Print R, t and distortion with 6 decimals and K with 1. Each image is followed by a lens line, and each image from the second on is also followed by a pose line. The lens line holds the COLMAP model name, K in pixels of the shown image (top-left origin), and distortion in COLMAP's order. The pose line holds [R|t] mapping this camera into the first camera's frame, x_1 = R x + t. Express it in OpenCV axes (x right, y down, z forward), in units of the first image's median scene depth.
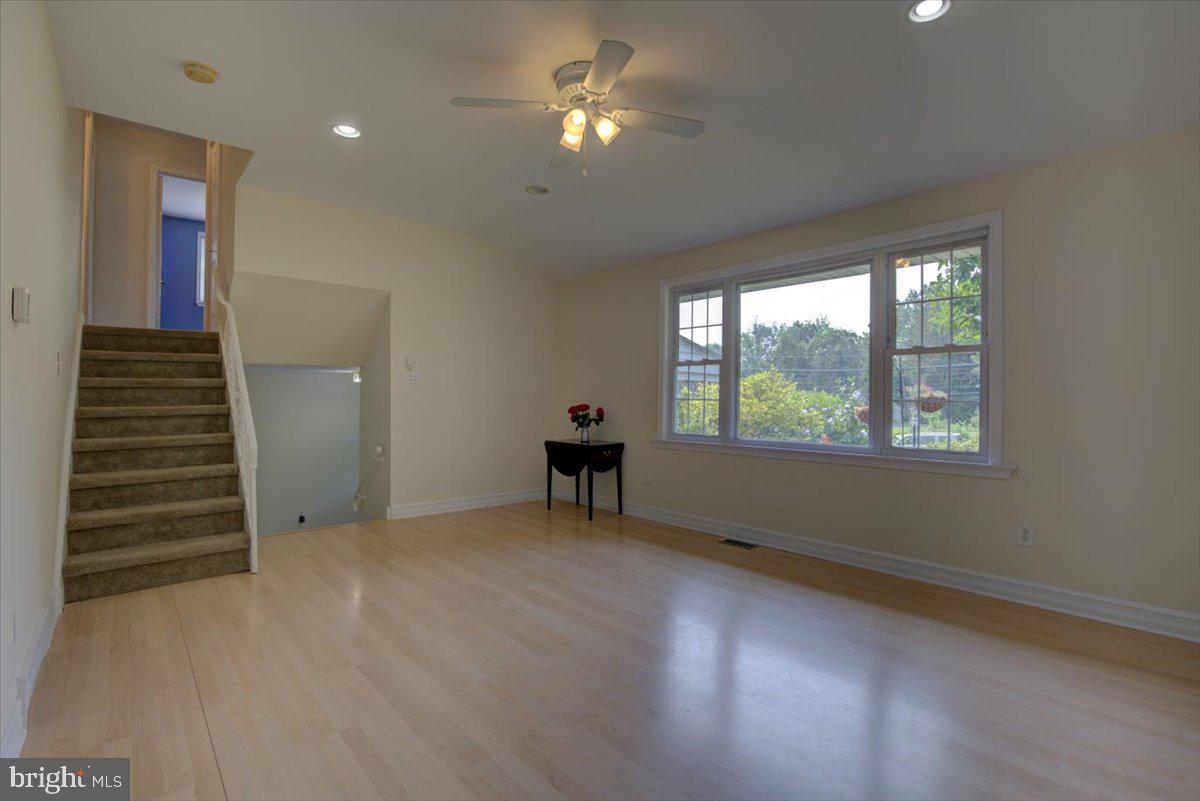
lens RADIAL K [[531.3, 0, 625.1], [0, 531.3, 404.7], [0, 0, 1]] dist [-0.040473, -0.000126]
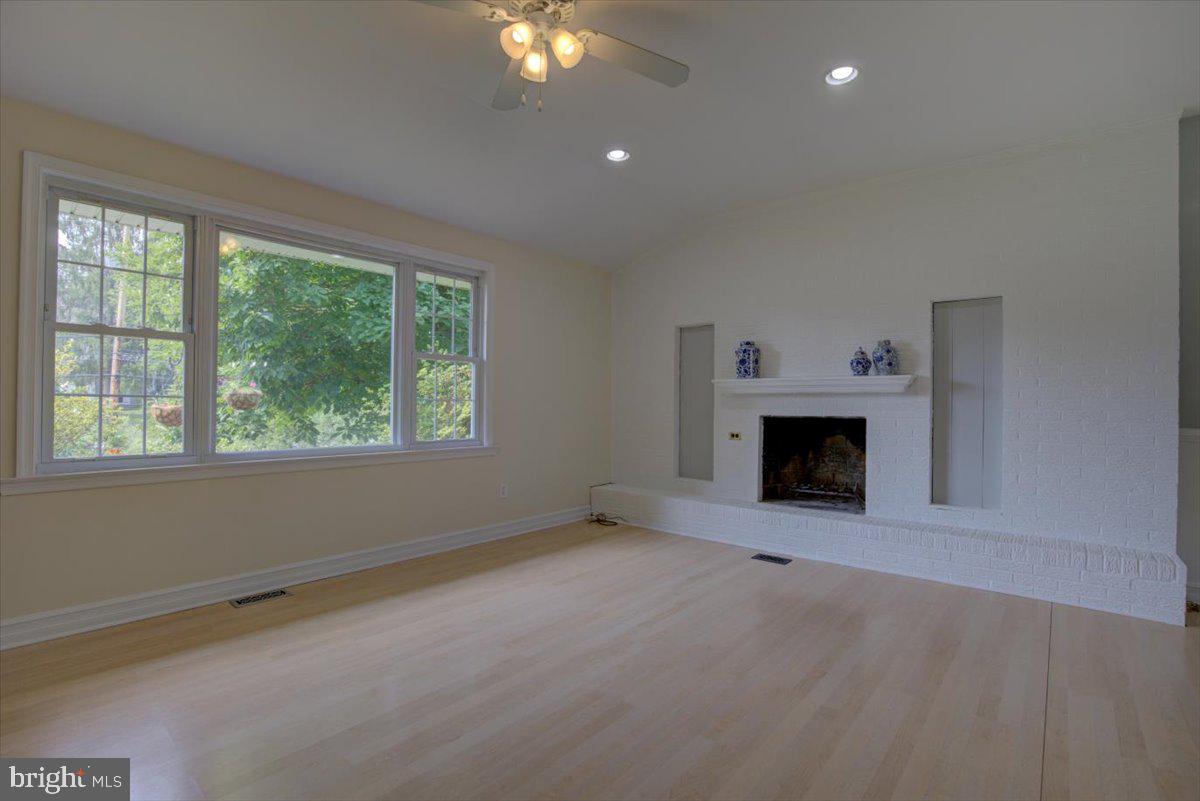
lens RADIAL K [[551.3, 0, 607.2], [0, 551.3, 400.0], [0, 0, 1]] dist [-0.036106, 0.007778]
pose [[-0.100392, -0.002521, 0.994945, -0.597415], [-0.002441, 0.999994, 0.002288, -0.009006], [-0.994945, -0.002199, -0.100397, 0.640716]]
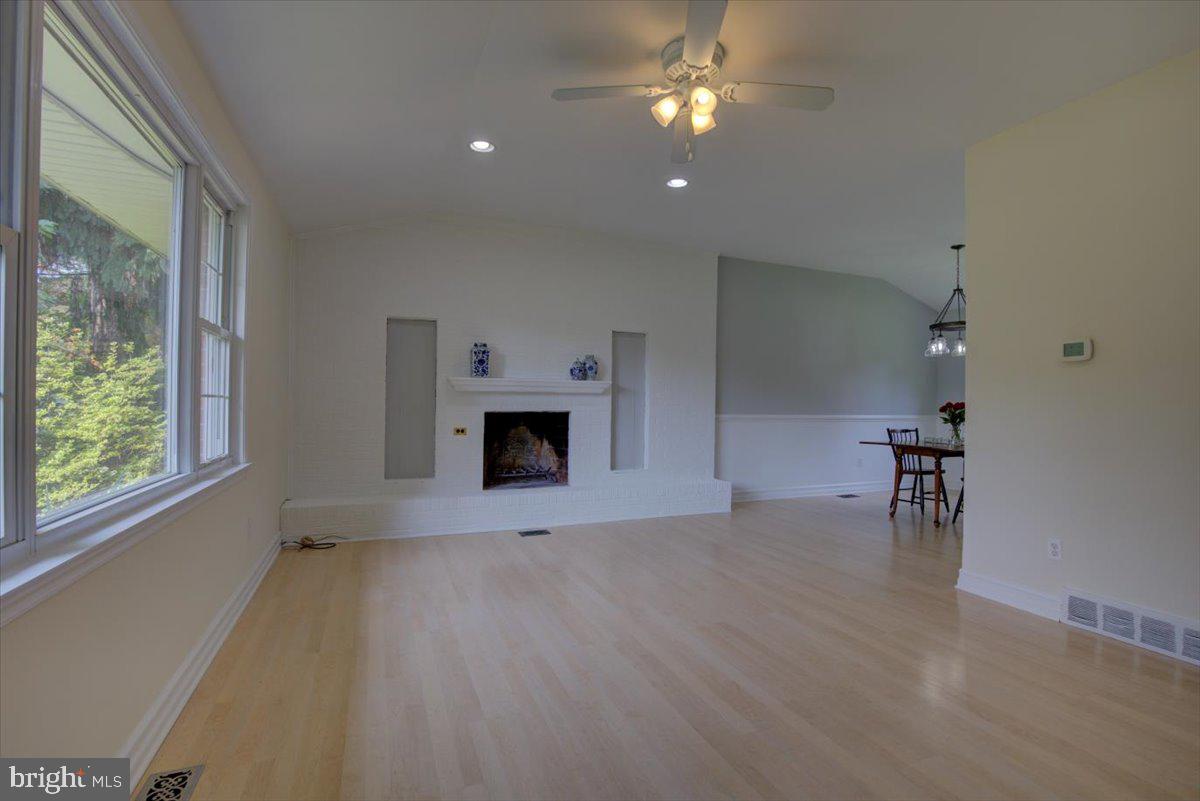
lens RADIAL K [[551.3, 0, 607.2], [0, 551.3, 400.0], [0, 0, 1]] dist [-0.036106, 0.007778]
pose [[-0.931973, -0.017673, 0.362098, -0.205166], [-0.016429, 0.999844, 0.006514, -0.013713], [-0.362157, 0.000122, -0.932117, 1.285631]]
